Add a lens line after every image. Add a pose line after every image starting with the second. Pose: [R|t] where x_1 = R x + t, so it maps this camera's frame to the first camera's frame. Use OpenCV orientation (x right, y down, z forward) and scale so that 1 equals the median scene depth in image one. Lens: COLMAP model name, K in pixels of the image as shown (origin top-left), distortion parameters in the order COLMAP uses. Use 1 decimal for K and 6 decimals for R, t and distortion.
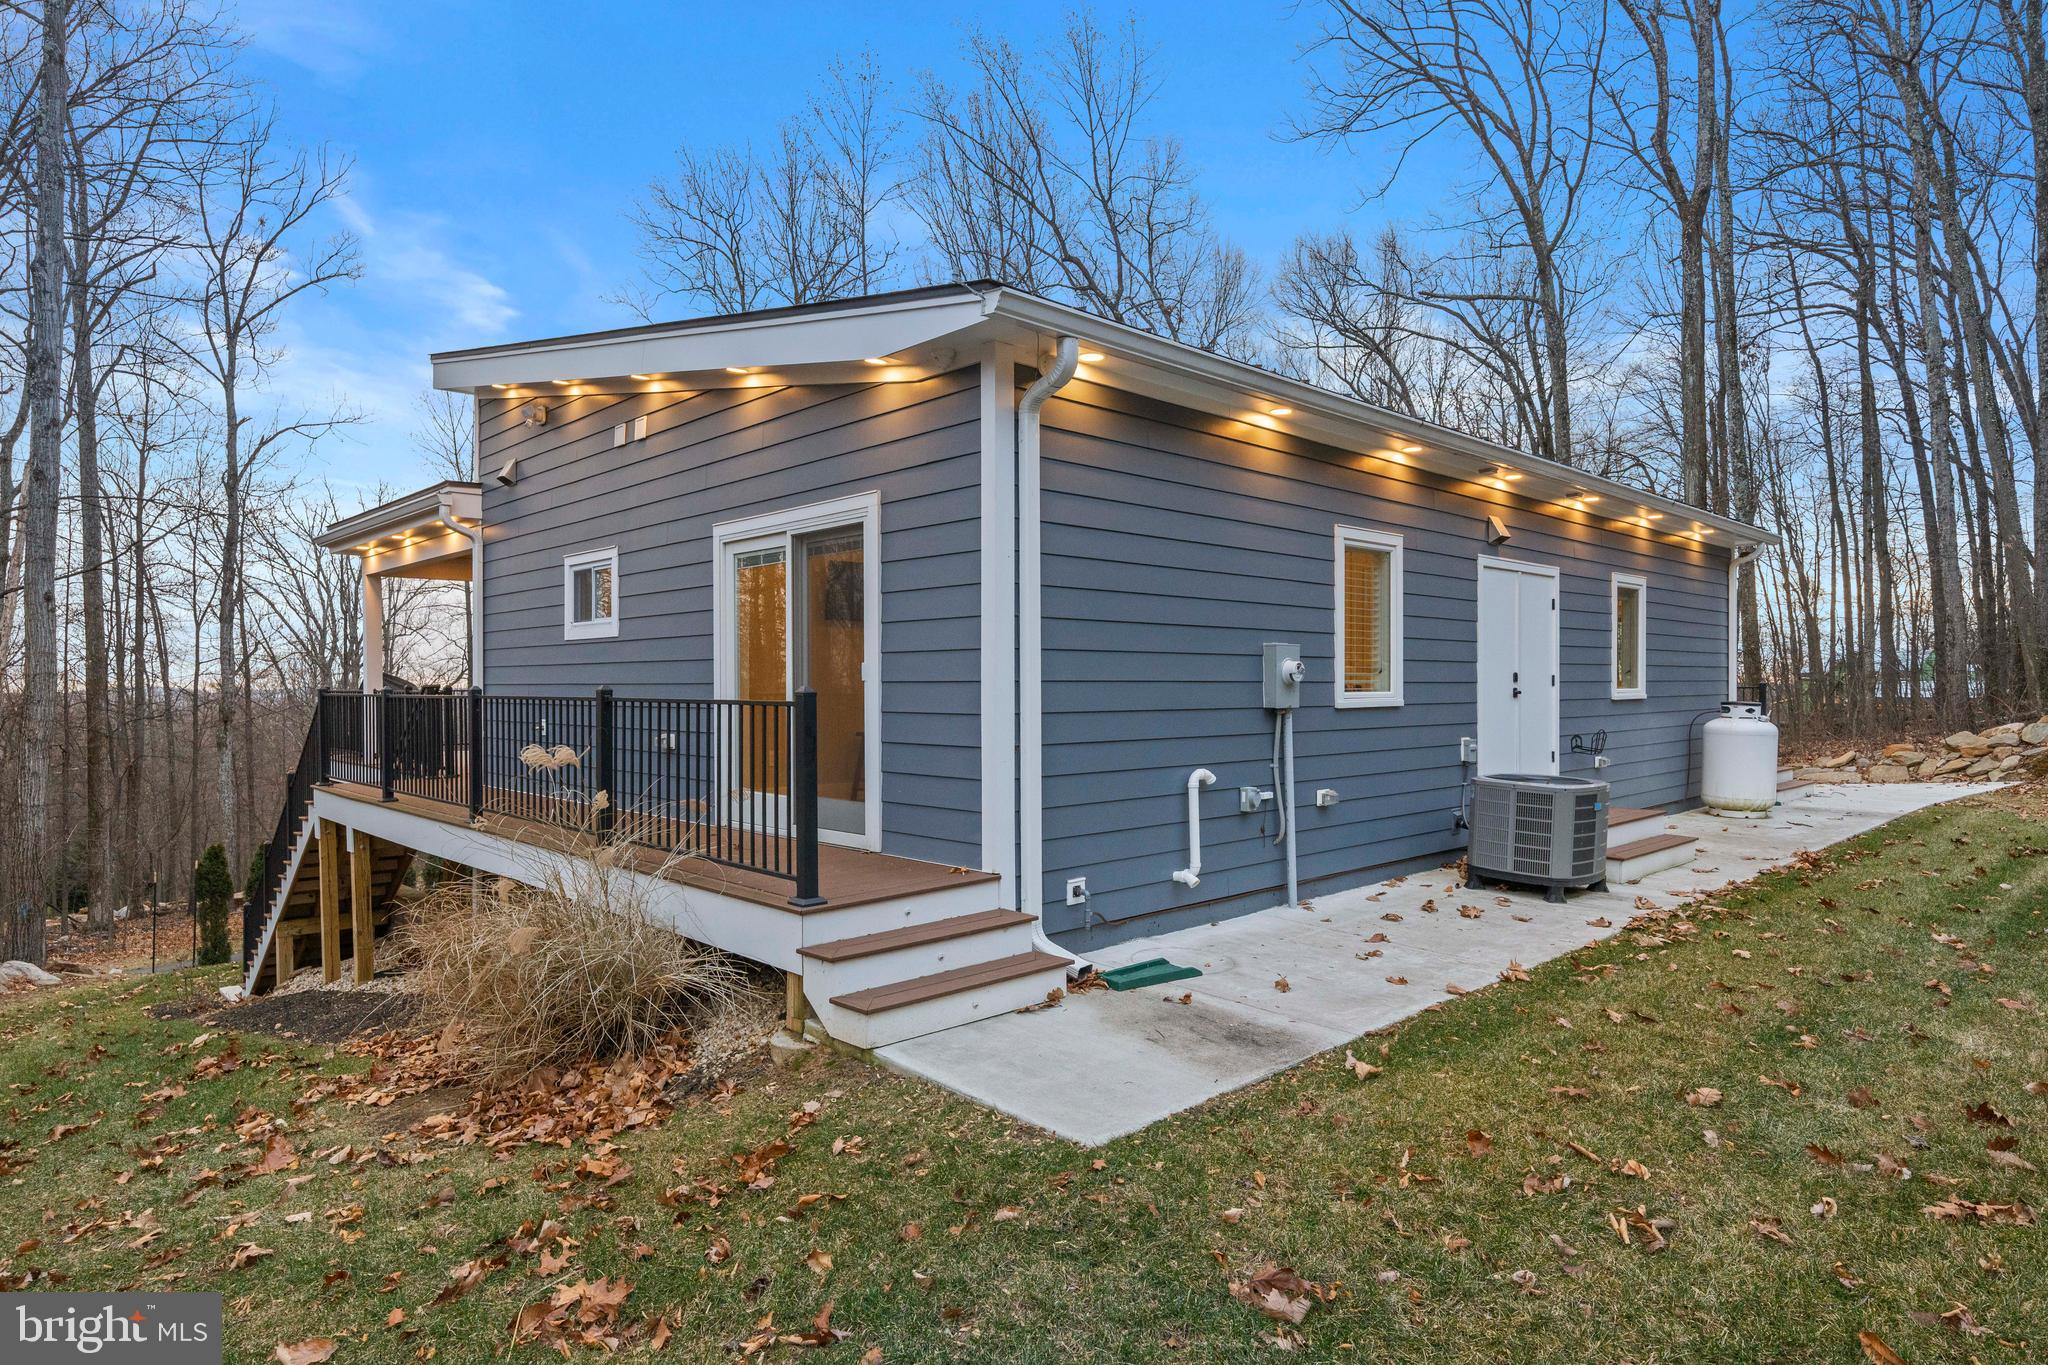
lens RADIAL K [[1164.9, 0, 1025.9], [0, 1164.9, 685.8], [0, 0, 1]] dist [0.001613, 0.000243]
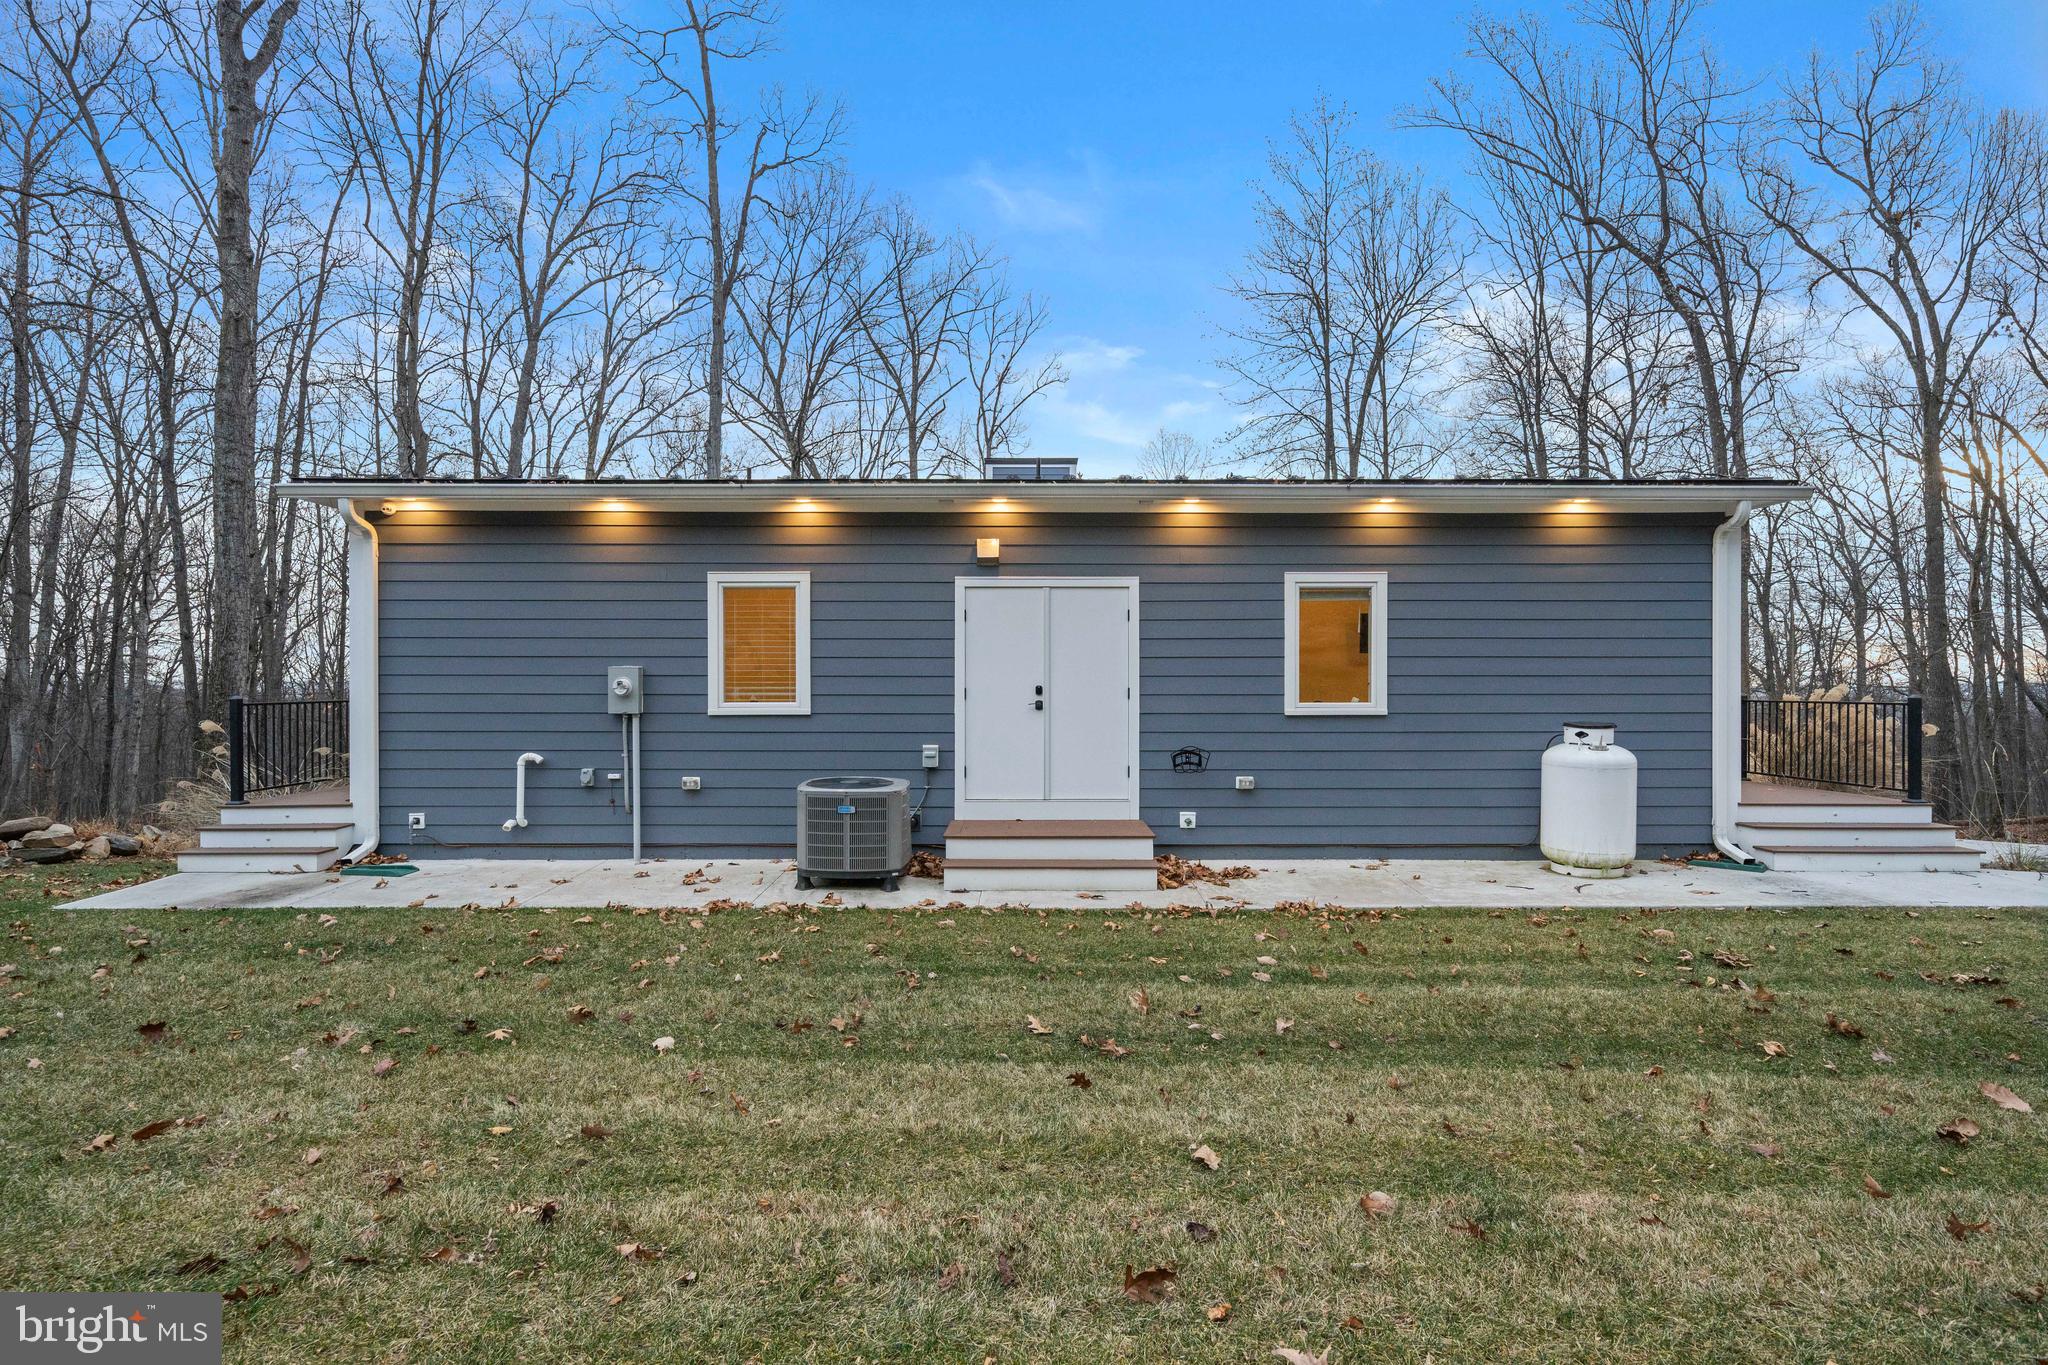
lens RADIAL K [[1078.3, 0, 1023.1], [0, 1078.3, 668.8], [0, 0, 1]] dist [0.000067, -0.000396]
pose [[0.726417, -0.004178, -0.687242, 1.340780], [-0.003480, 0.999946, -0.009758, -0.021294], [0.687246, 0.009480, 0.726363, 0.372150]]
